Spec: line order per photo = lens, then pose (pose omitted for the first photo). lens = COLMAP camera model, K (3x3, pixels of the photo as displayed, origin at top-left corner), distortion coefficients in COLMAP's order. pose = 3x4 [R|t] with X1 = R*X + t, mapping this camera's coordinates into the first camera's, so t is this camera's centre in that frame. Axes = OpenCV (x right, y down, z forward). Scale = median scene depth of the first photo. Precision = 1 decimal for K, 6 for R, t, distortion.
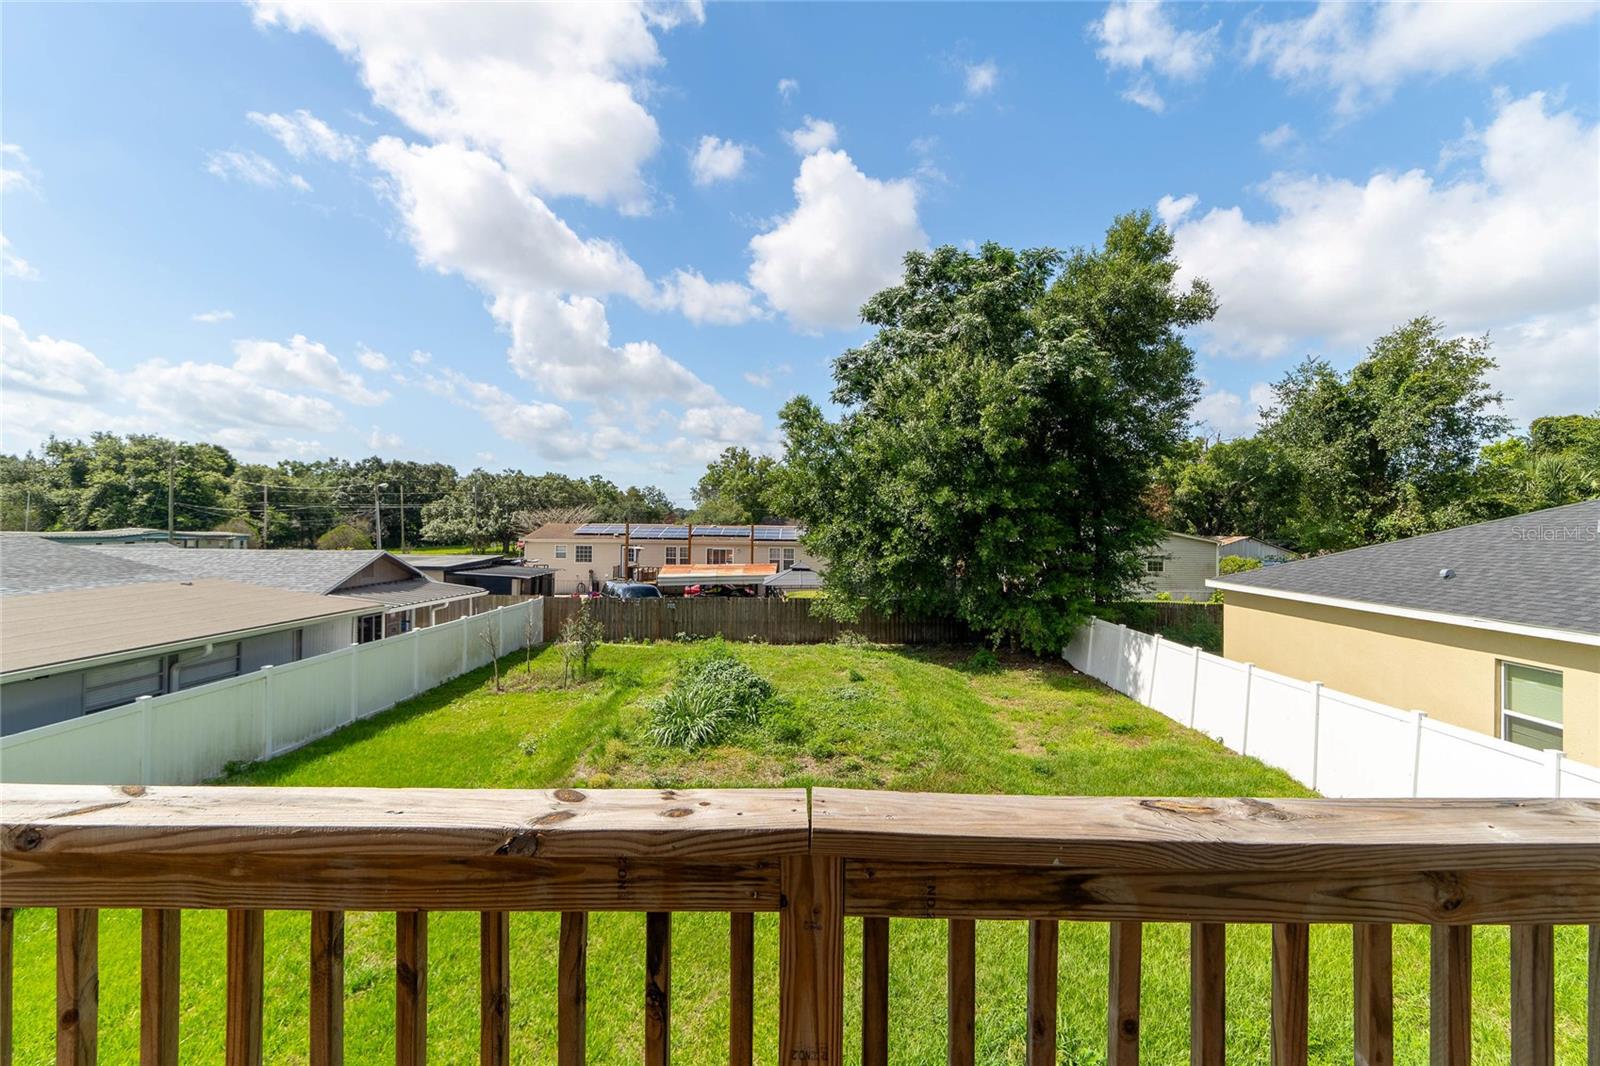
lens RADIAL K [[680.2, 0, 793.1], [0, 680.2, 513.3], [0, 0, 1]] dist [-0.005194, 0.000043]
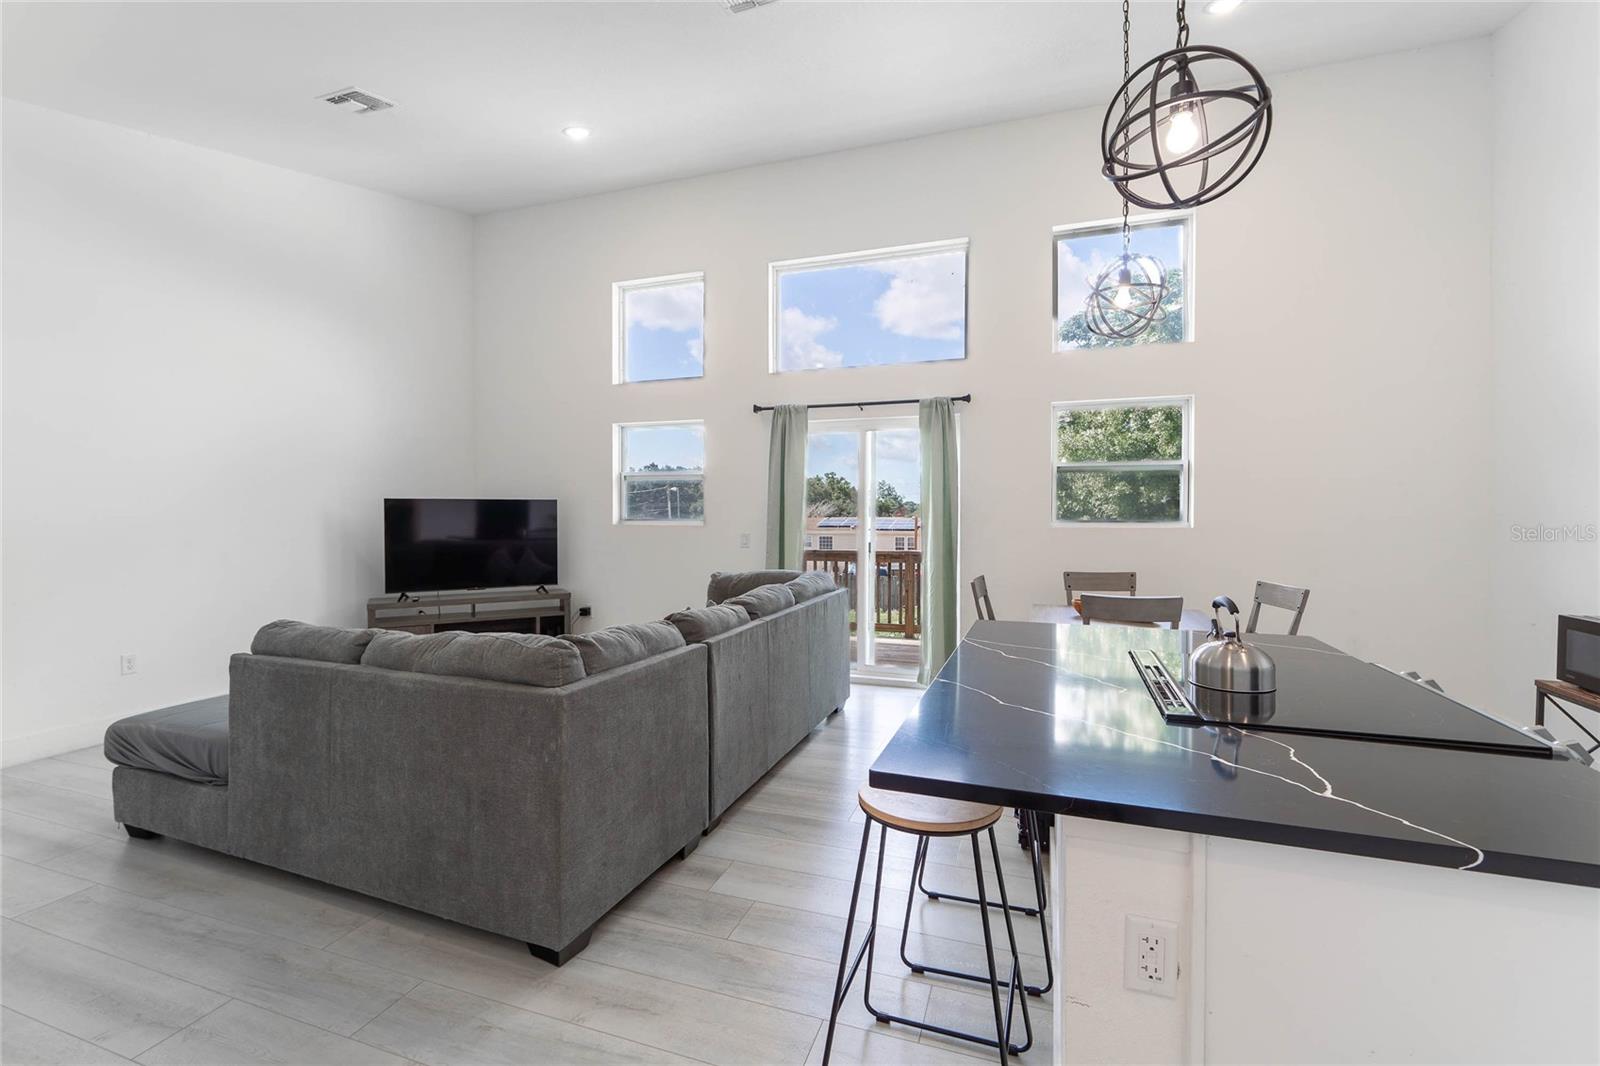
lens RADIAL K [[680.2, 0, 797.8], [0, 680.2, 522.5], [0, 0, 1]] dist [-0.005194, 0.000043]
pose [[0.946619, -0.008668, -0.322238, 0.051429], [0.016181, 0.999656, 0.020645, -0.002080], [0.321948, -0.024757, 0.946434, -0.253115]]
